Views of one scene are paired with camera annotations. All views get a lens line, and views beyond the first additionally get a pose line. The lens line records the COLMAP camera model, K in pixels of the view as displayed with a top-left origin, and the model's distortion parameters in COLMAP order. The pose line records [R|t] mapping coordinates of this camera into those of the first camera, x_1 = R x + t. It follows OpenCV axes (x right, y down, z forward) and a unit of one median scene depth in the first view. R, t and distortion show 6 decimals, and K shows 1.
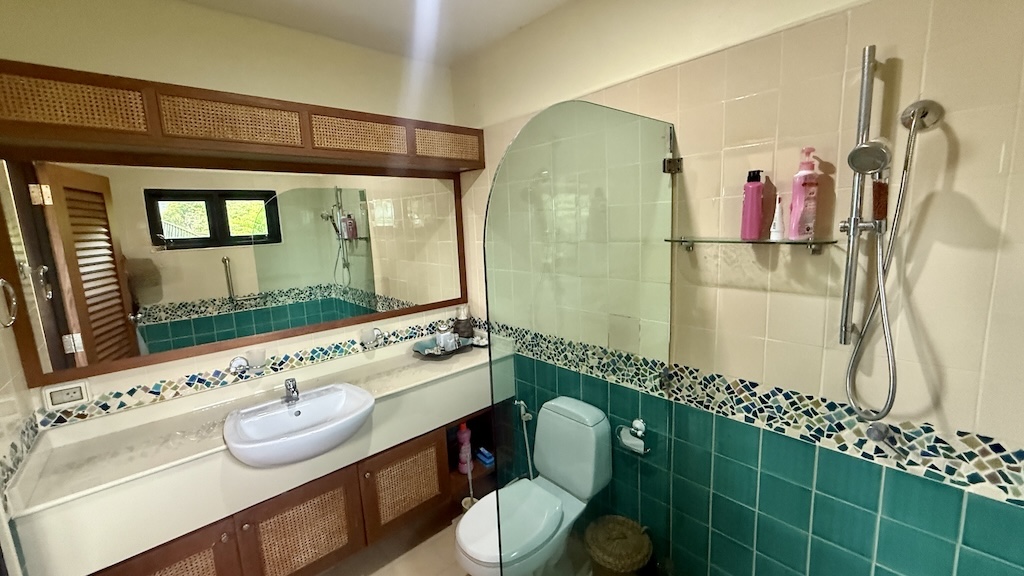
lens RADIAL K [[417.7, 0, 512.0], [0, 417.7, 288.0], [0, 0, 1]] dist [0.000300, 0.000322]
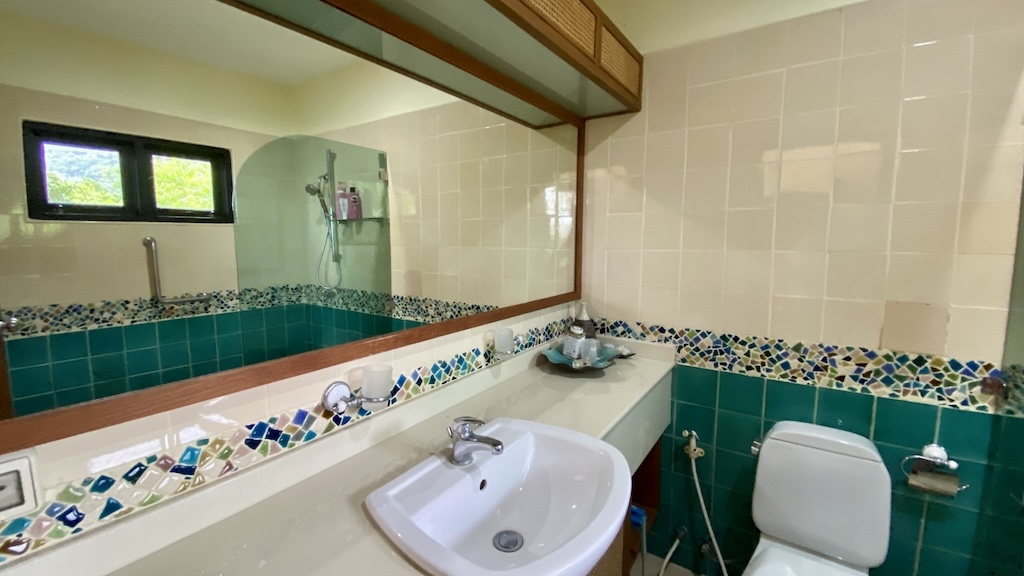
lens RADIAL K [[415.9, 0, 512.0], [0, 415.9, 288.0], [0, 0, 1]] dist [0.025392, -0.025059]
pose [[0.970929, 0.015367, 0.238873, -0.525948], [-0.003111, 0.998663, -0.051600, 0.071383], [-0.239347, 0.049357, 0.969679, 0.412788]]
